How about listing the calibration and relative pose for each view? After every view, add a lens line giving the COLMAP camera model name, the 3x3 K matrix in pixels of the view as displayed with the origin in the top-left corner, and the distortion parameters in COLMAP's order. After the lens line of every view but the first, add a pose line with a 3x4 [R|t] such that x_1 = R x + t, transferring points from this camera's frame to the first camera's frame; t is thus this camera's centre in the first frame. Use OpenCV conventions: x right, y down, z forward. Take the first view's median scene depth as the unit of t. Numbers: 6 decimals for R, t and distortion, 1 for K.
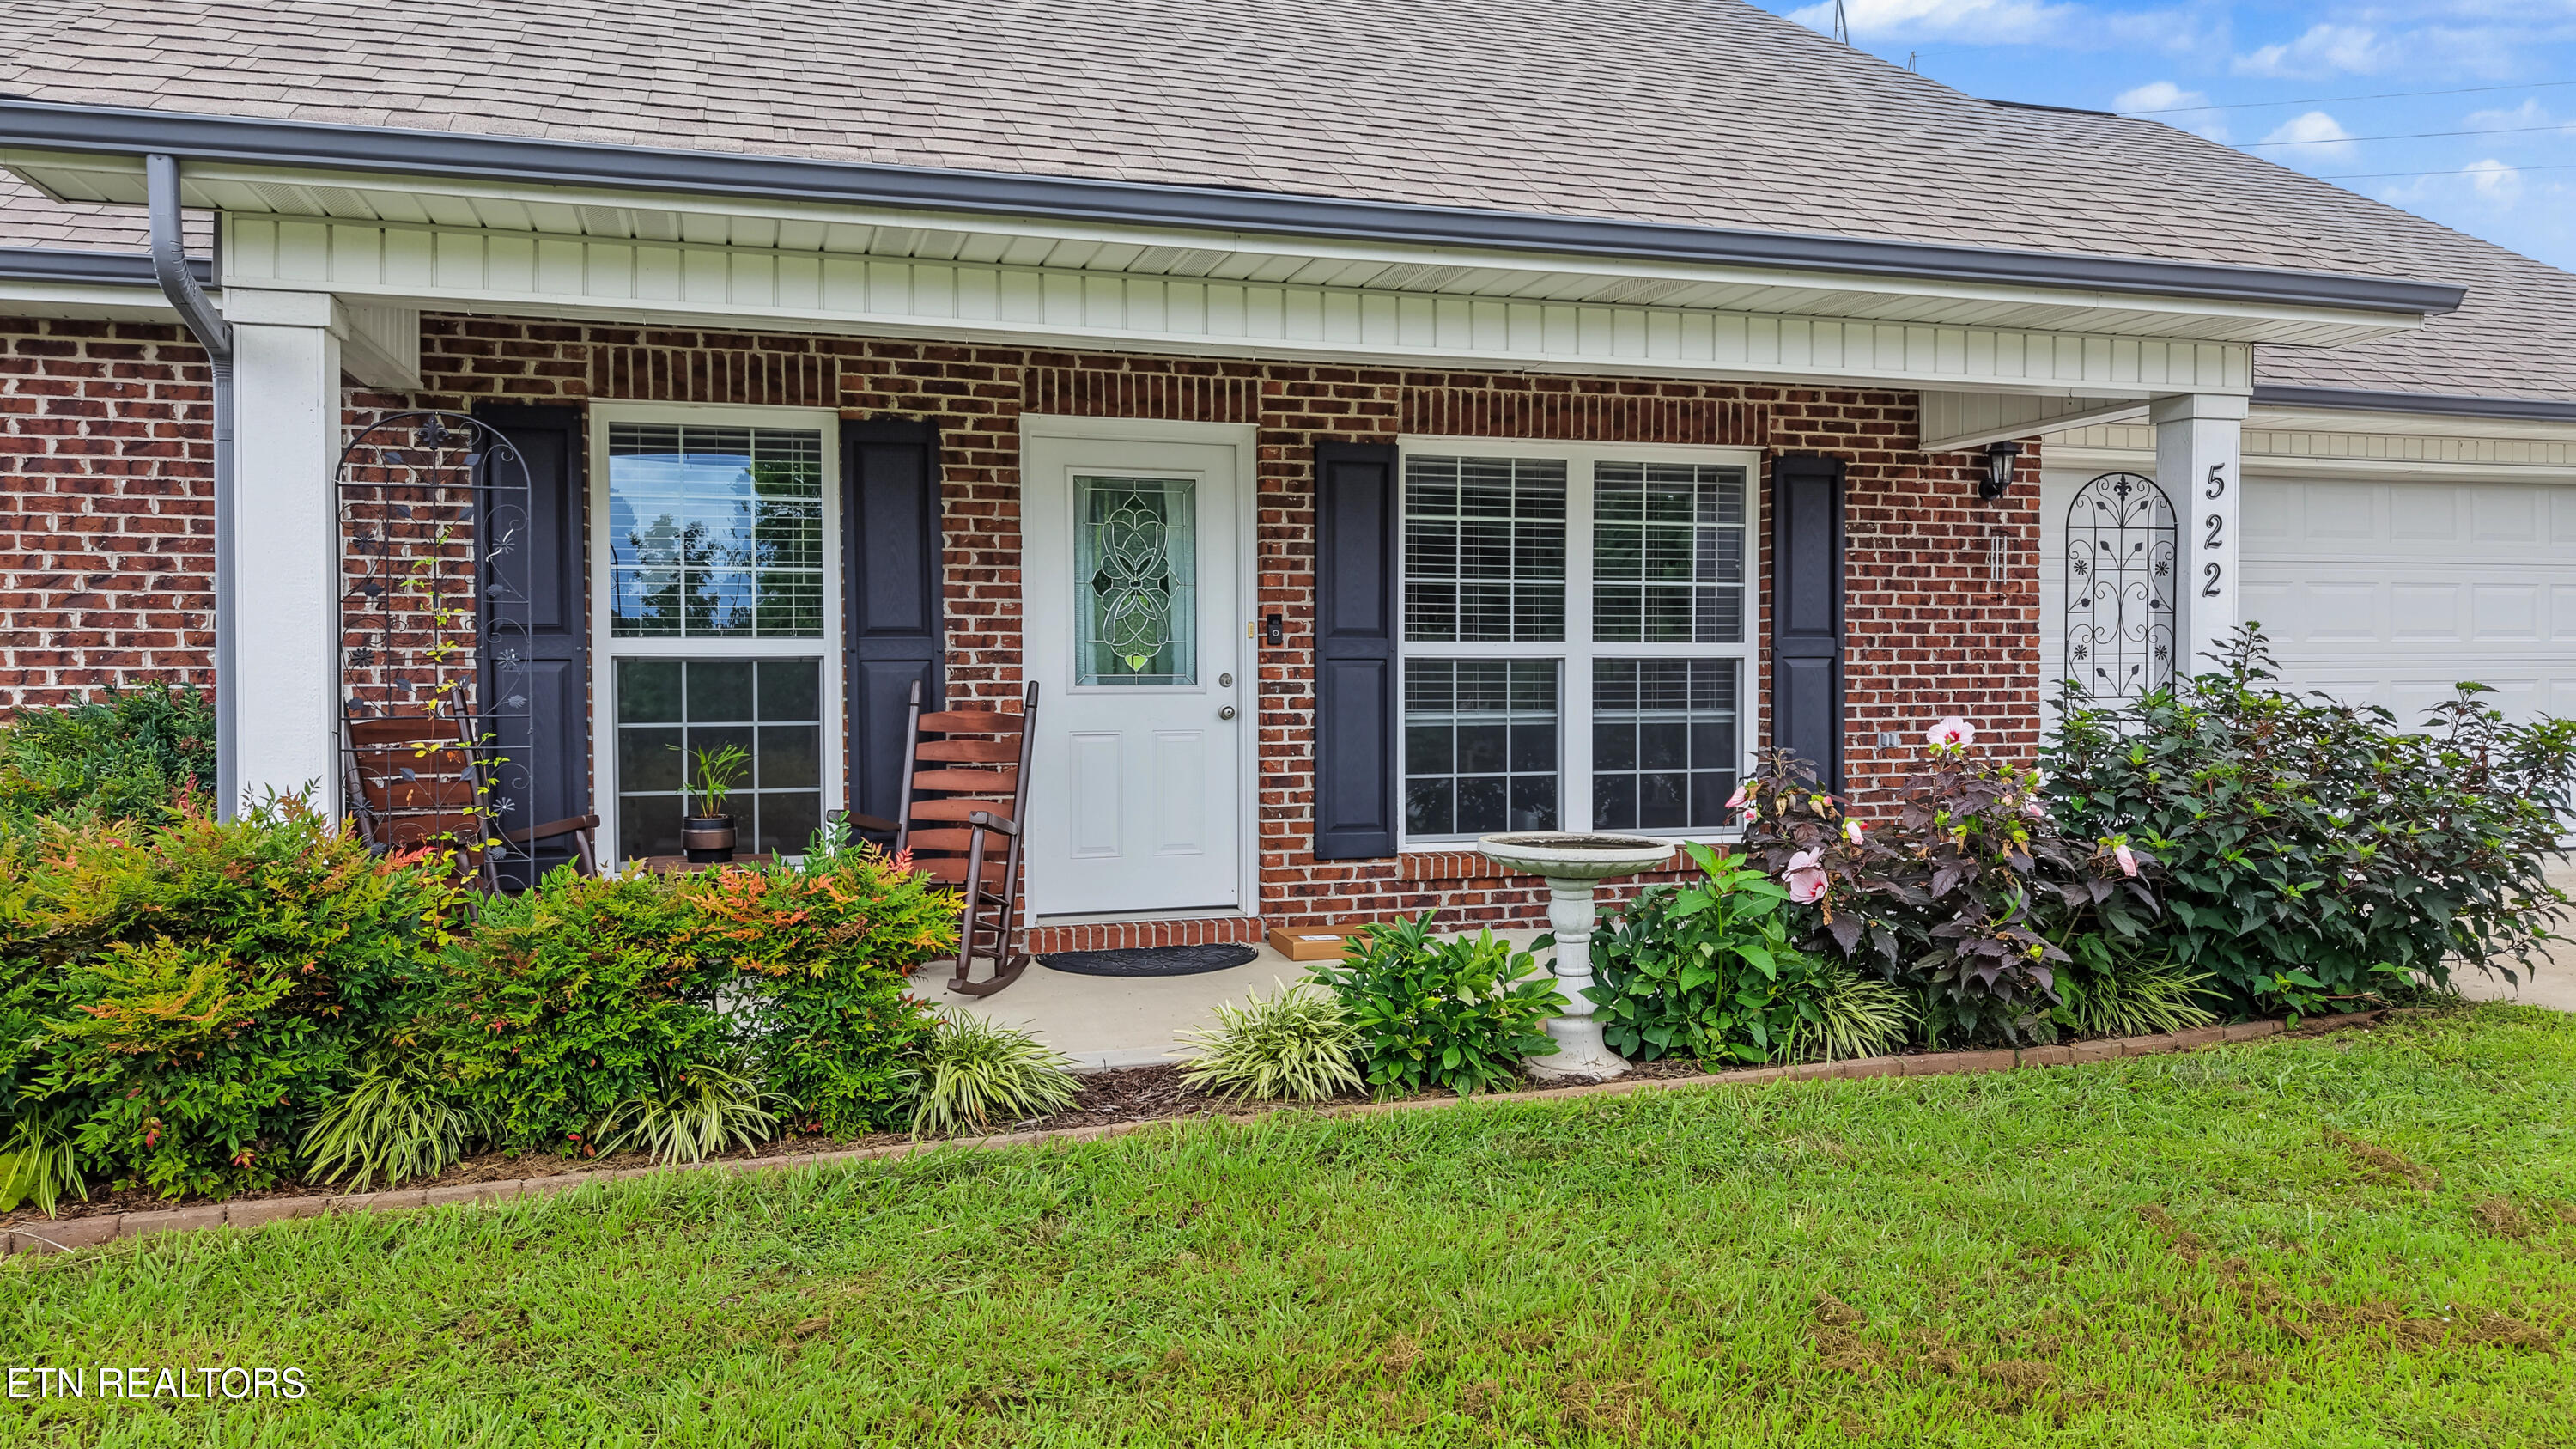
lens RADIAL K [[1750.4, 0, 1288.0], [0, 1750.4, 724.5], [0, 0, 1]] dist [-0.004463, -0.001389]
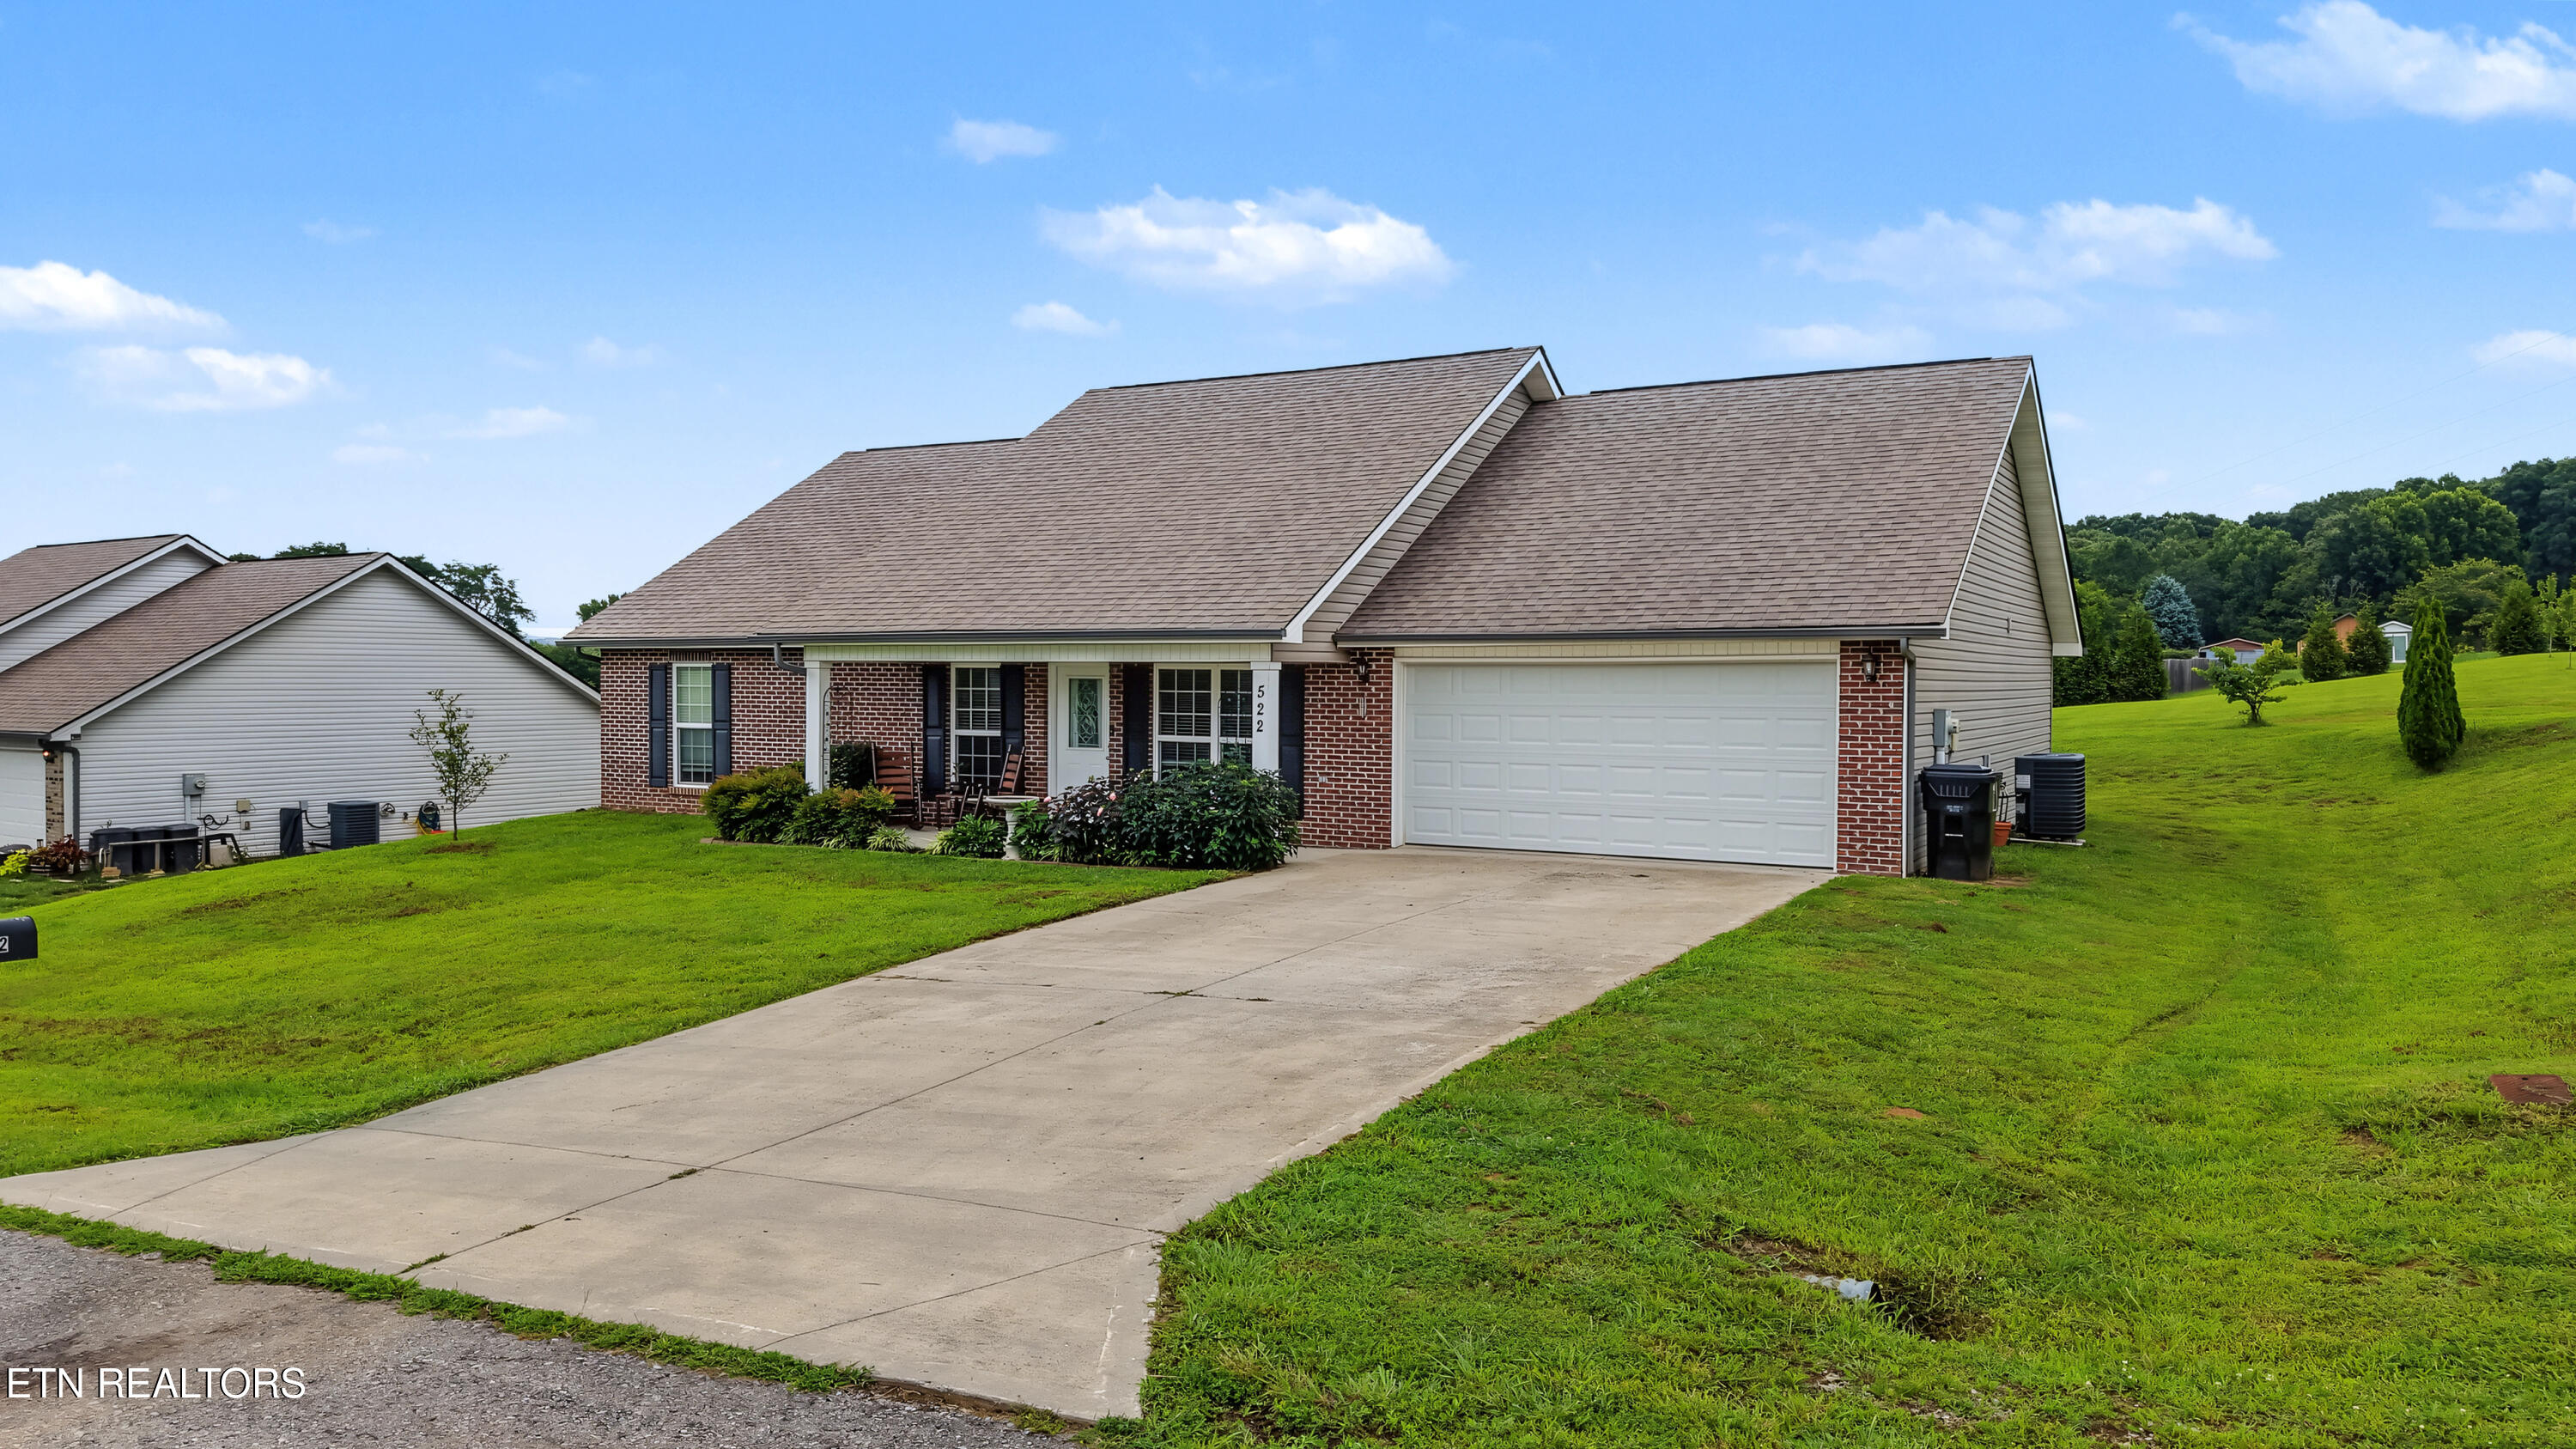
lens RADIAL K [[1742.1, 0, 1282.2], [0, 1742.1, 689.4], [0, 0, 1]] dist [0.064508, -0.087650]
pose [[0.679917, 0.013371, -0.733167, 2.538463], [-0.030060, 0.999502, -0.009648, -0.112502], [0.732673, 0.028598, 0.679980, -0.862278]]
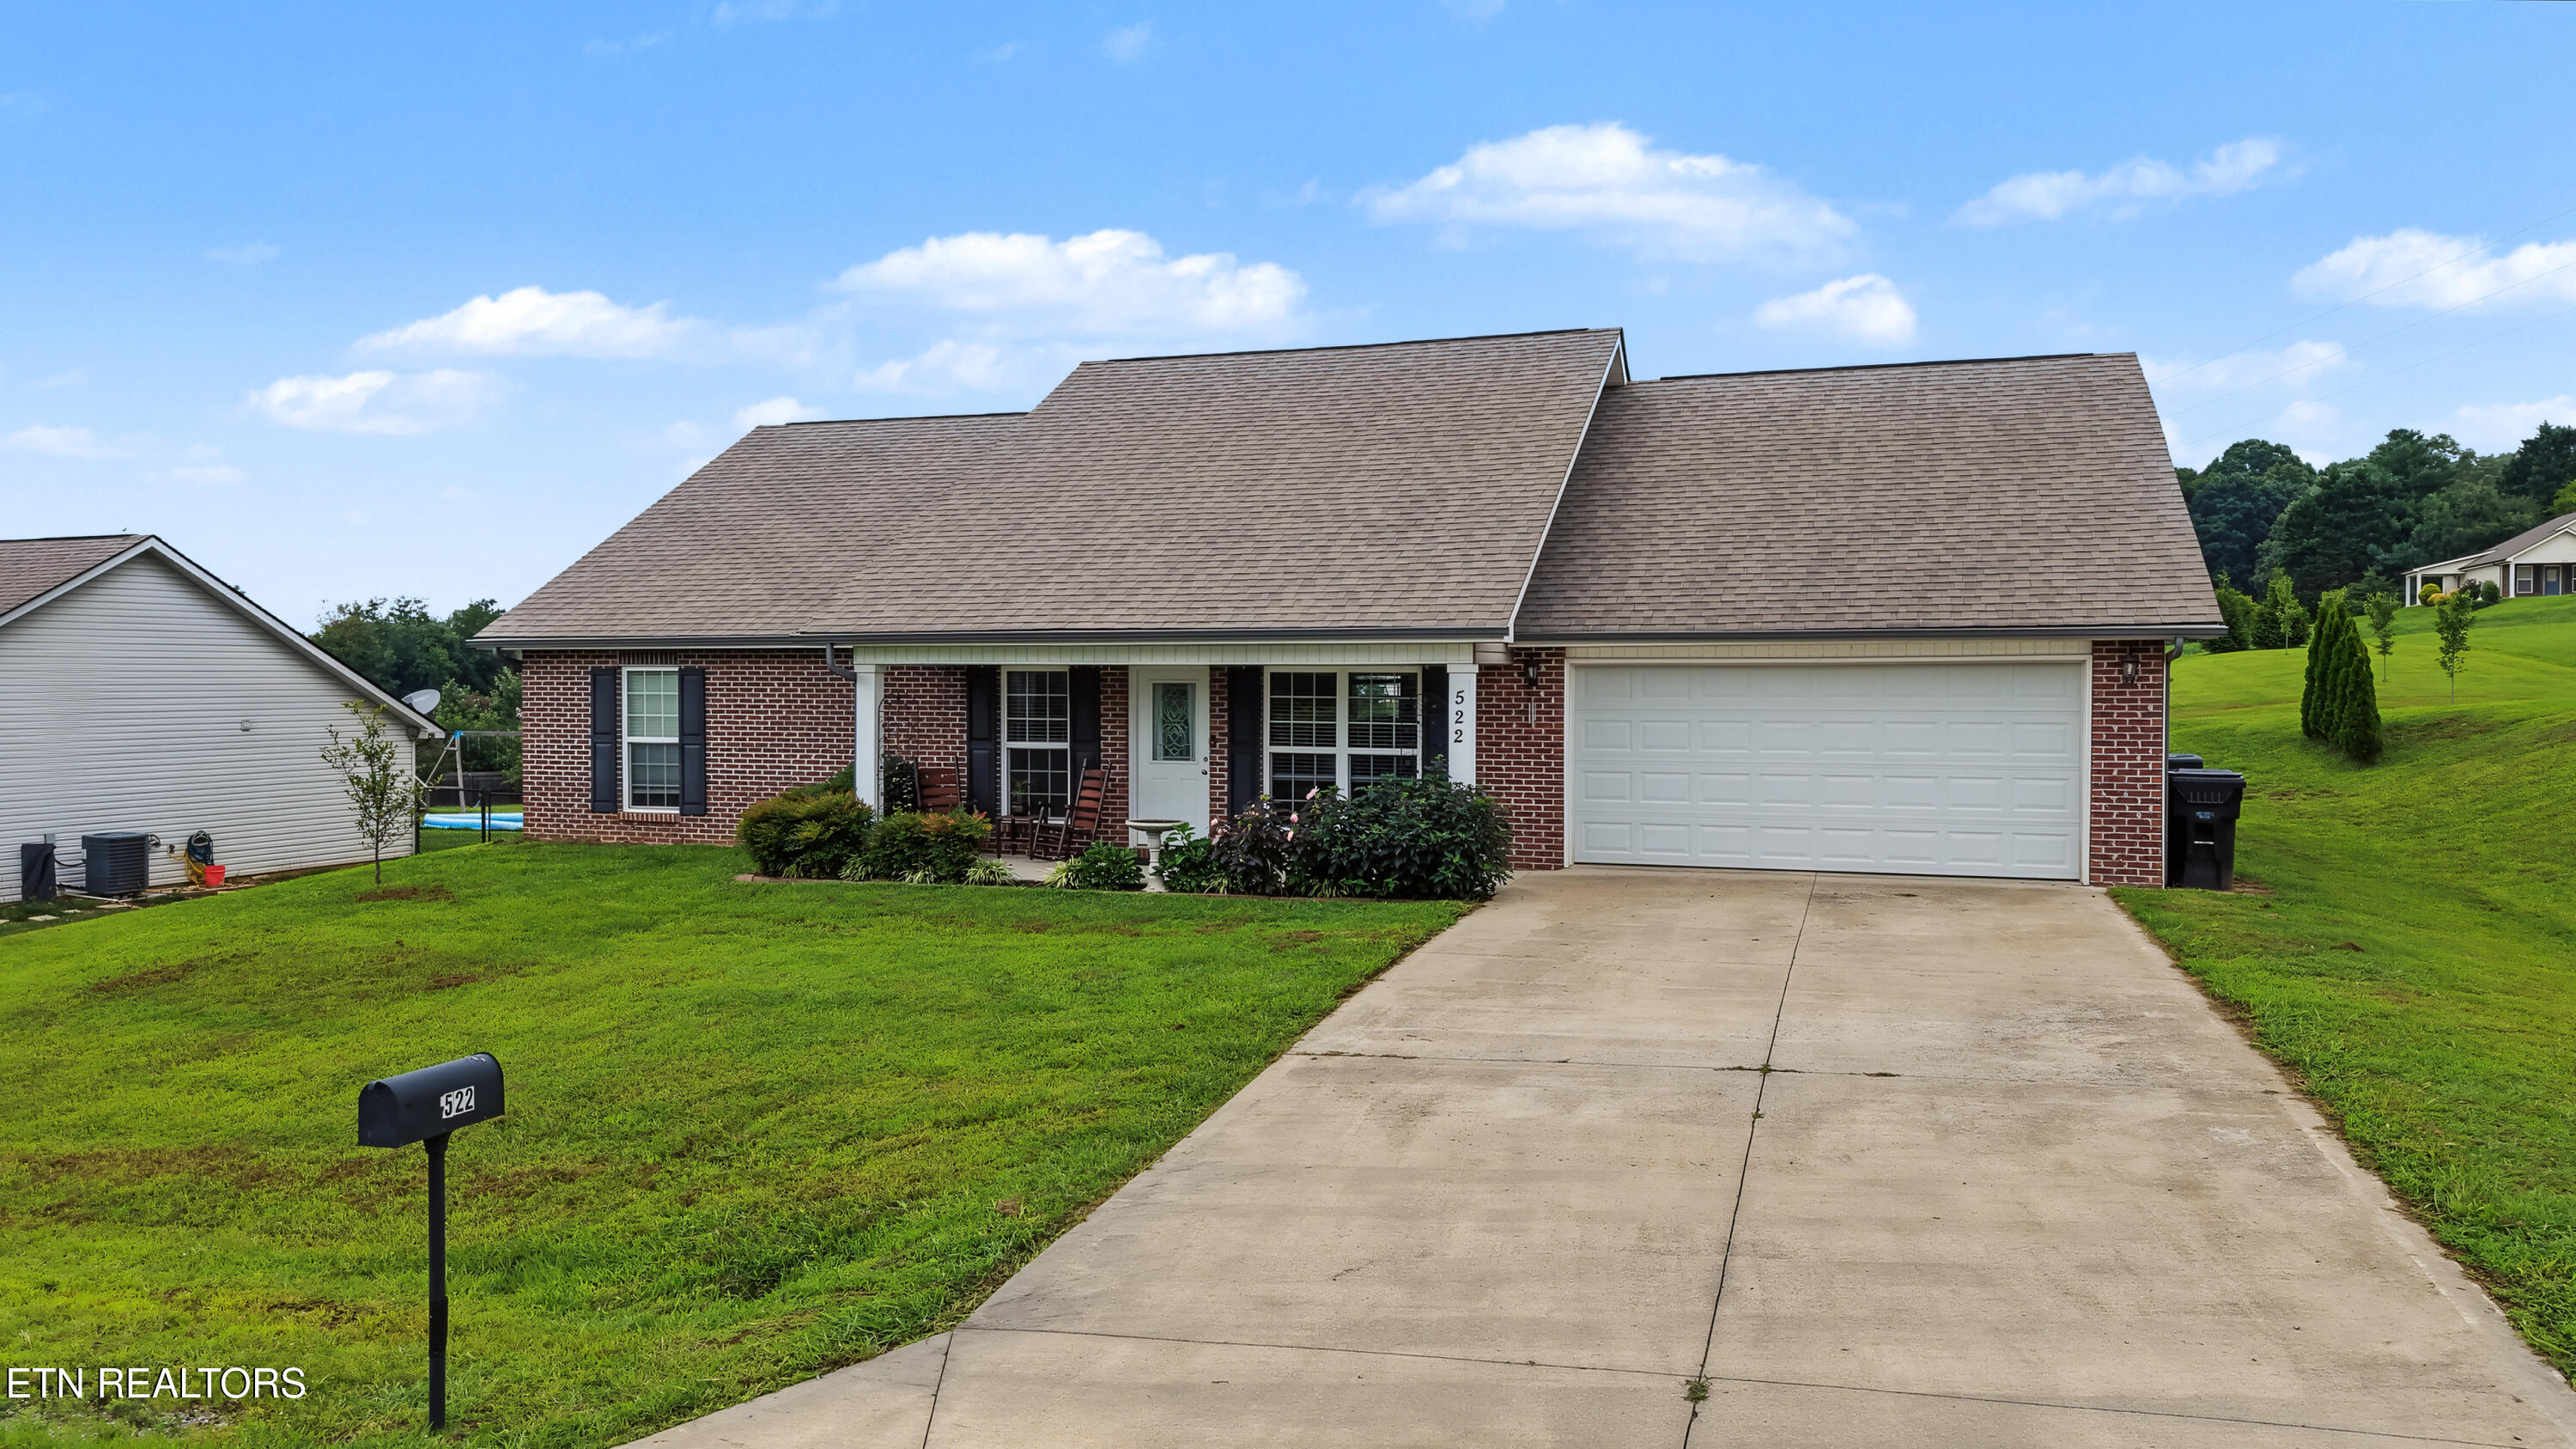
lens RADIAL K [[1742.1, 0, 1282.2], [0, 1742.1, 689.4], [0, 0, 1]] dist [0.064508, -0.087650]
pose [[0.808380, 0.009275, -0.588588, 1.746239], [-0.021934, 0.999656, -0.014372, -0.105057], [0.588253, 0.024528, 0.808305, -1.144126]]
